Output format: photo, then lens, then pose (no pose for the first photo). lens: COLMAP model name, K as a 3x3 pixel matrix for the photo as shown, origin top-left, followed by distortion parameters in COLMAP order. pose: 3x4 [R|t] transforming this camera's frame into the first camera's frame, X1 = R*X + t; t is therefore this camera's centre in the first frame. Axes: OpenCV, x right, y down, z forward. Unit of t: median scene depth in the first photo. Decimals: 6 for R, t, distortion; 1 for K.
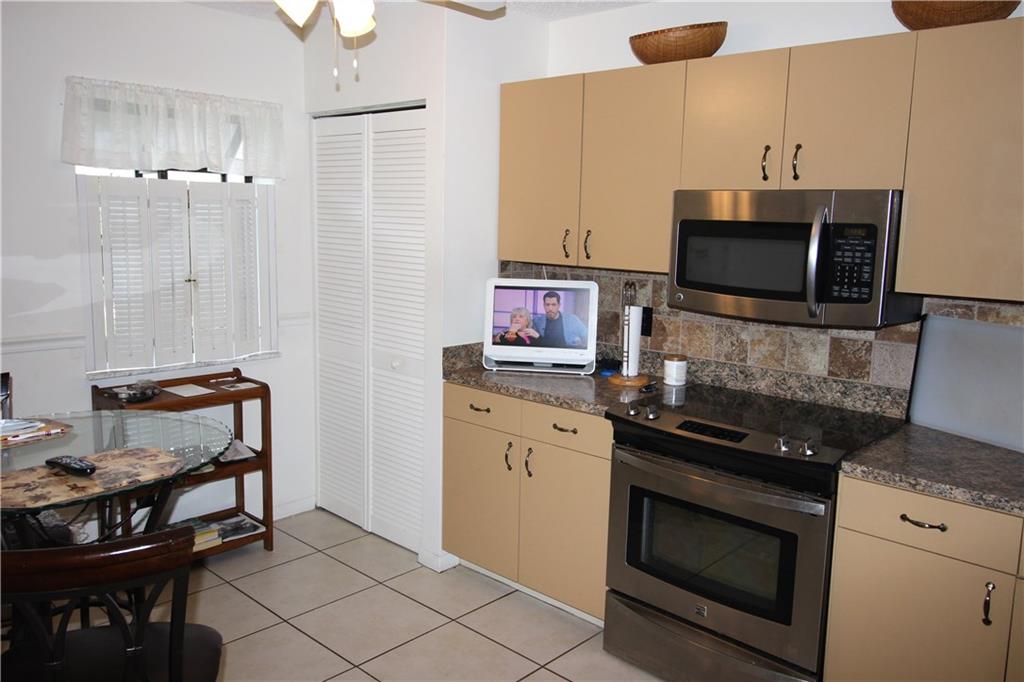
lens RADIAL K [[812.2, 0, 512.6], [0, 812.2, 343.0], [0, 0, 1]] dist [0.014417, -0.002830]
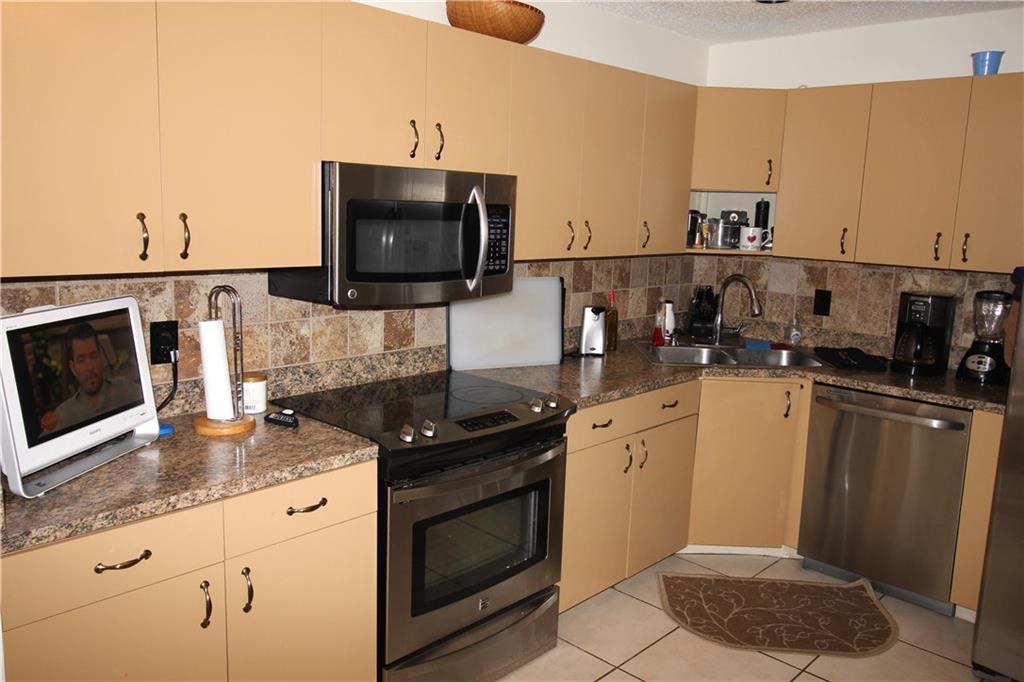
lens RADIAL K [[812.2, 0, 512.5], [0, 812.2, 336.3], [0, 0, 1]] dist [0.014417, -0.002830]
pose [[-0.005831, -0.186542, 0.982430, -0.591651], [0.120083, 0.975206, 0.185883, -0.143316], [-0.992747, 0.119057, 0.016714, 0.805307]]
